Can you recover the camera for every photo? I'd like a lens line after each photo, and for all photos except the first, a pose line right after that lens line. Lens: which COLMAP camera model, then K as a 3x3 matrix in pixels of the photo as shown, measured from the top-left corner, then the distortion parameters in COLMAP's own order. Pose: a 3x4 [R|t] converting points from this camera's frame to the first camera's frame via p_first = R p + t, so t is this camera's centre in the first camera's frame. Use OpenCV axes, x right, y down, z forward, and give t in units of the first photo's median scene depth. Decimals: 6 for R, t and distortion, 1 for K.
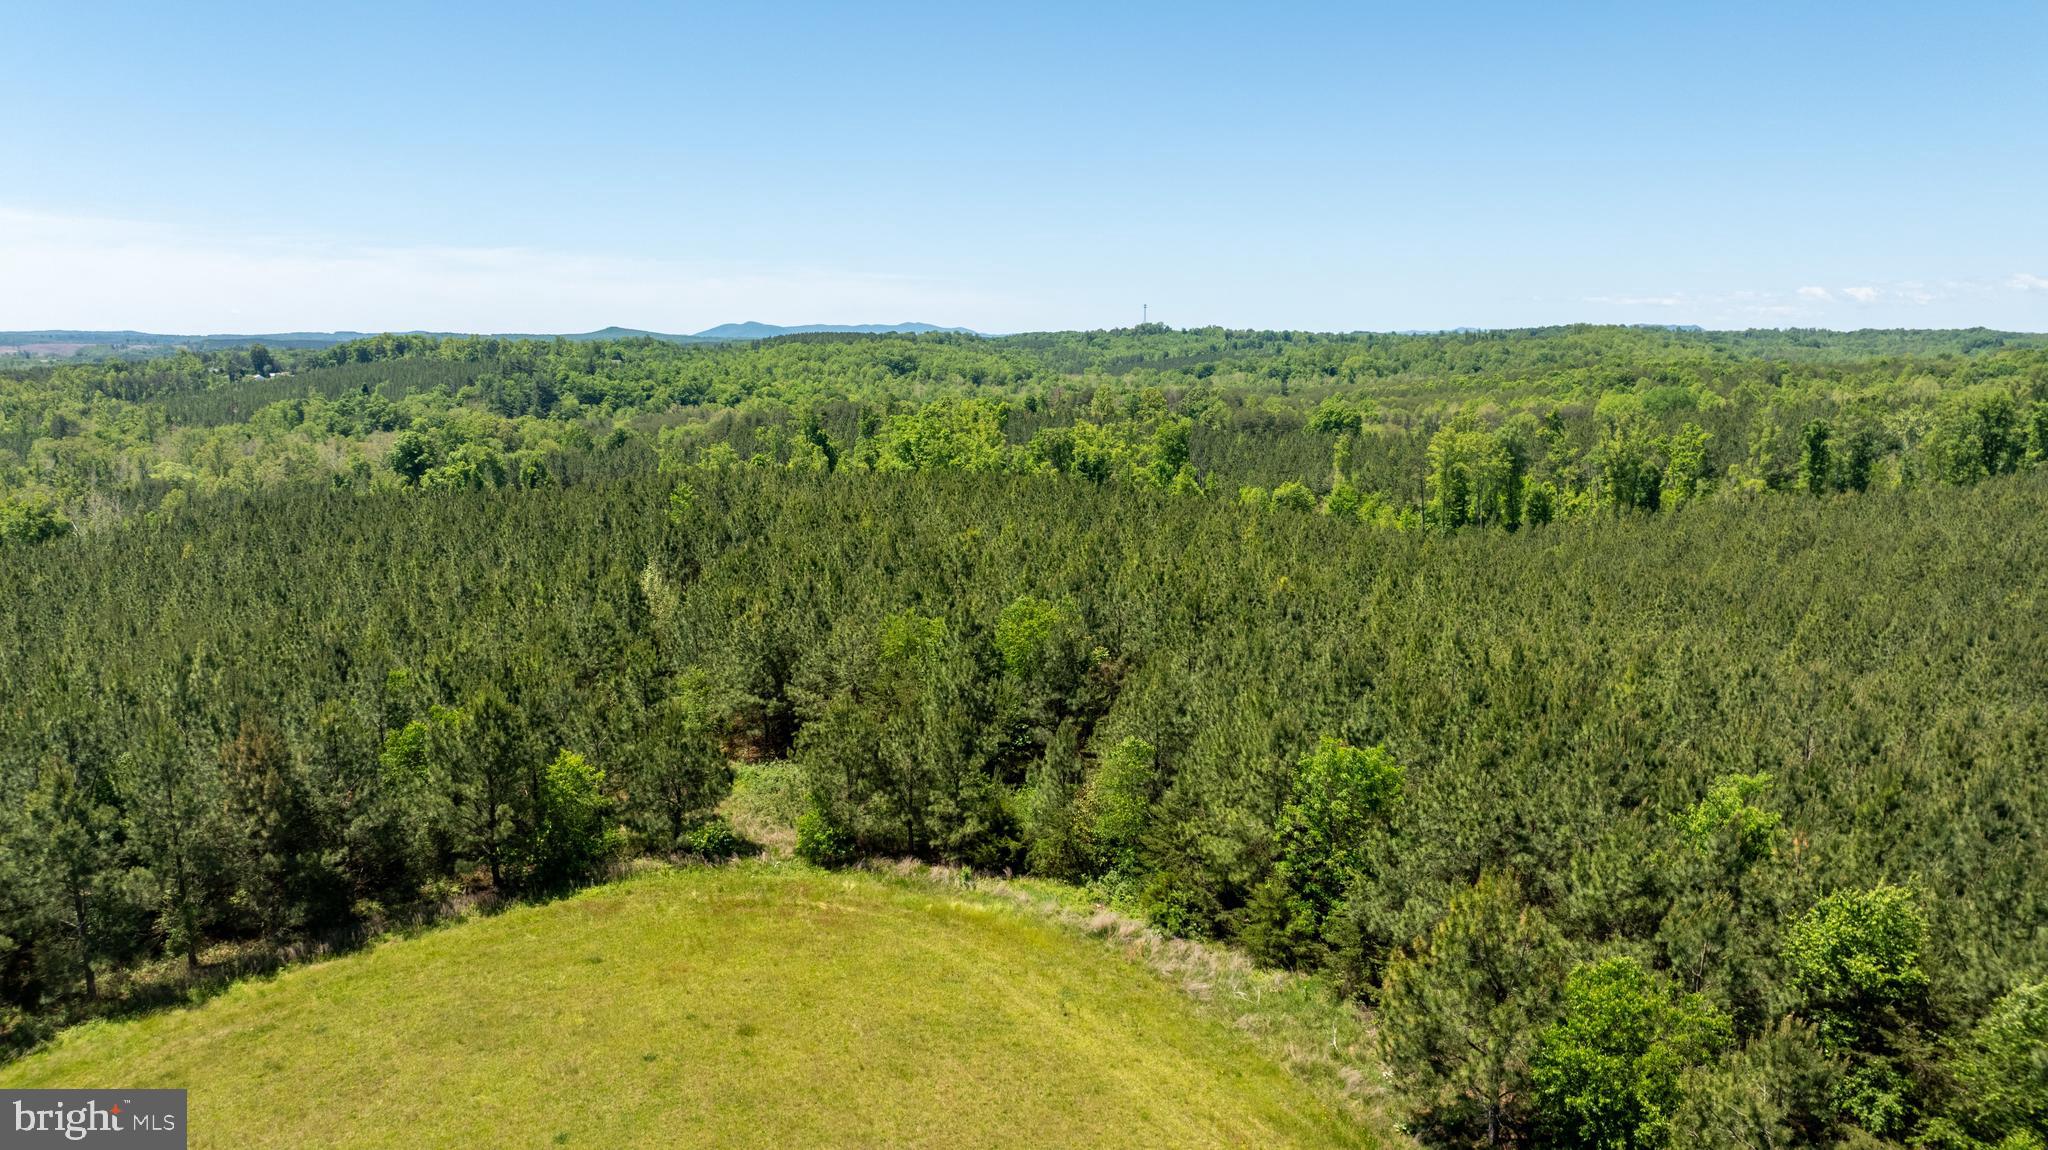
lens RADIAL K [[1442.6, 0, 1027.2], [0, 1442.6, 576.3], [0, 0, 1]] dist [-0.037182, 0.036514]
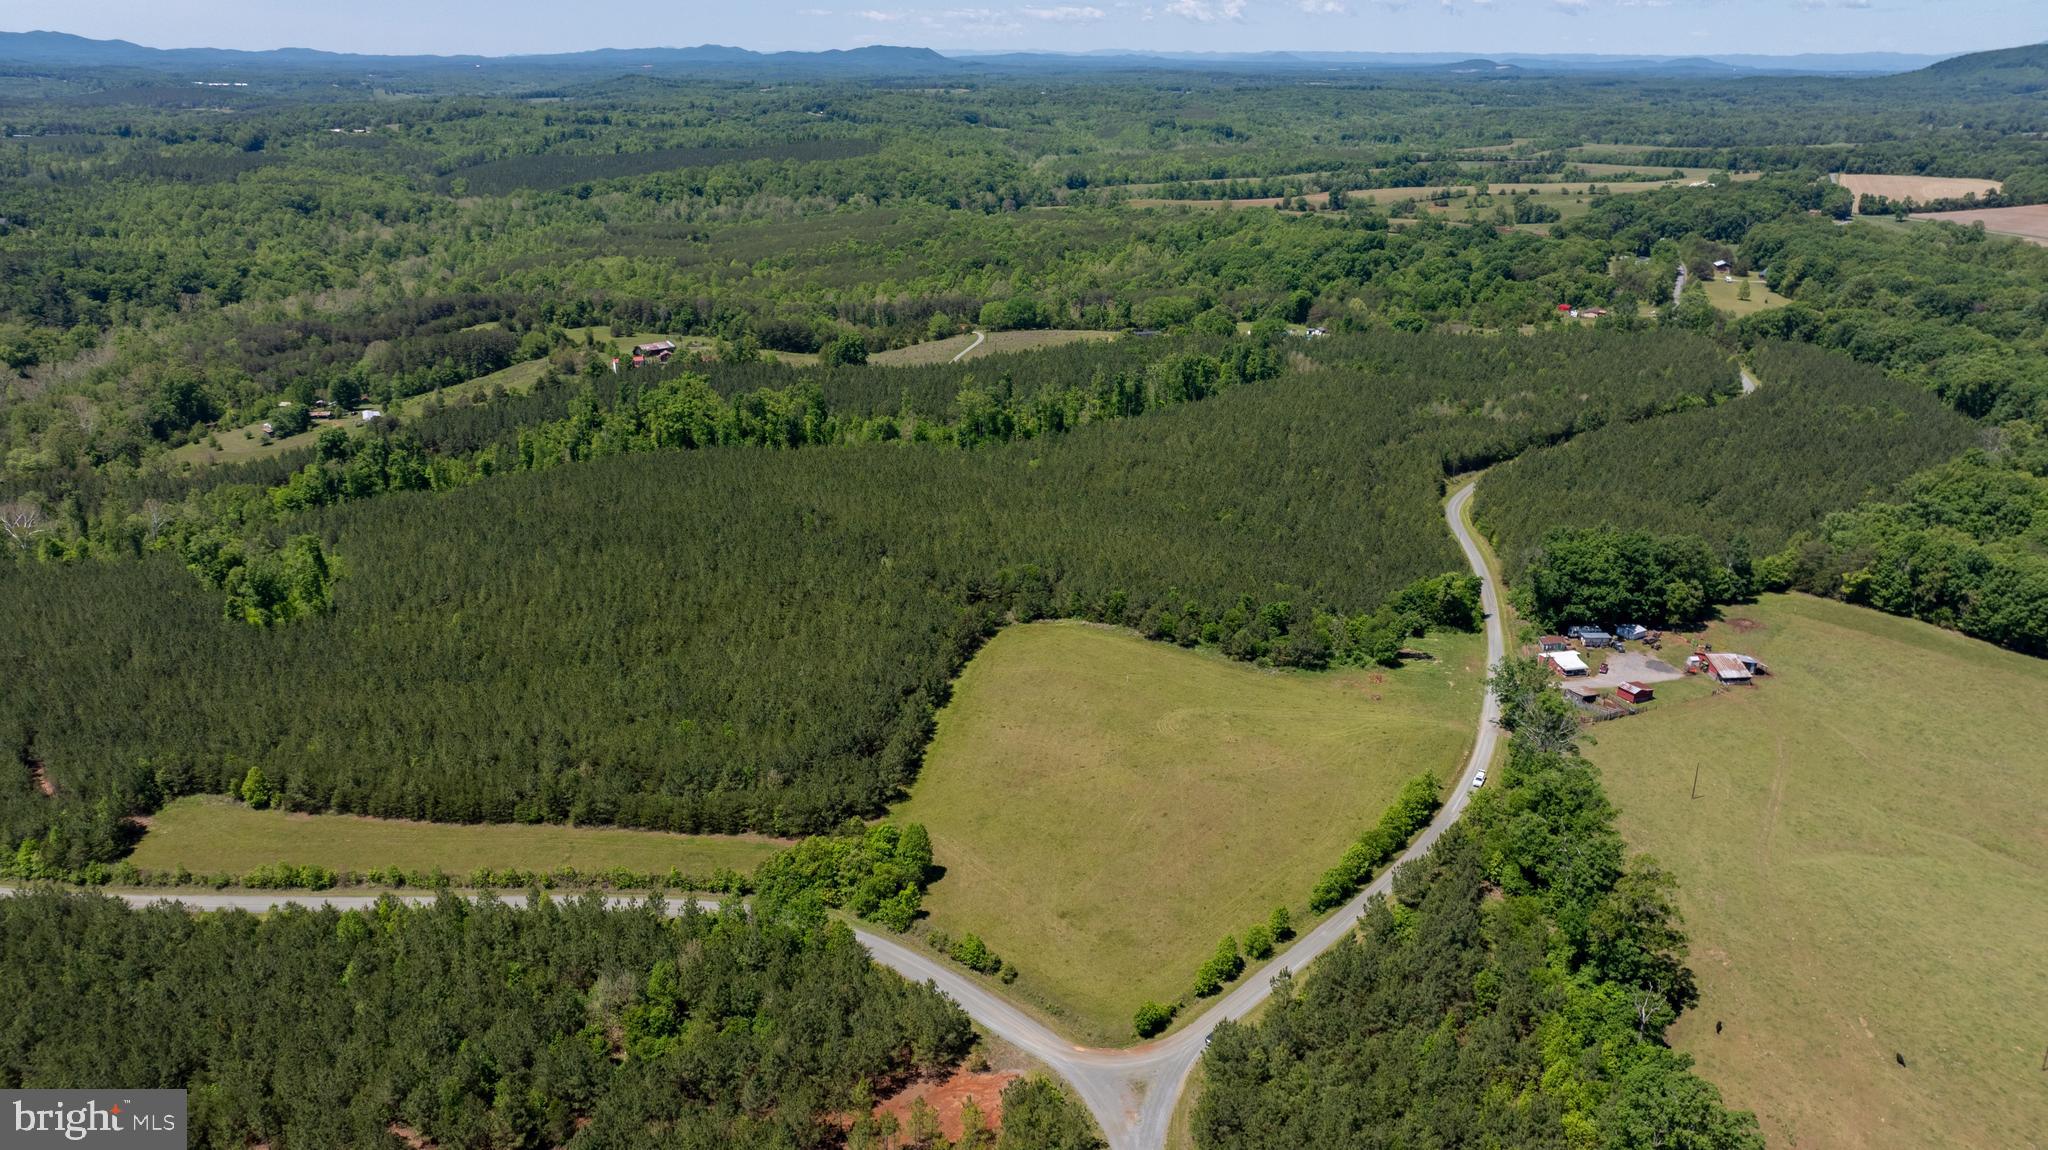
lens RADIAL K [[1442.6, 0, 1025.2], [0, 1442.6, 578.0], [0, 0, 1]] dist [-0.037182, 0.036514]
pose [[0.879238, -0.154483, 0.450640, -0.263364], [0.067424, 0.976792, 0.203304, -0.110388], [-0.471588, -0.148369, 0.869248, -0.382076]]
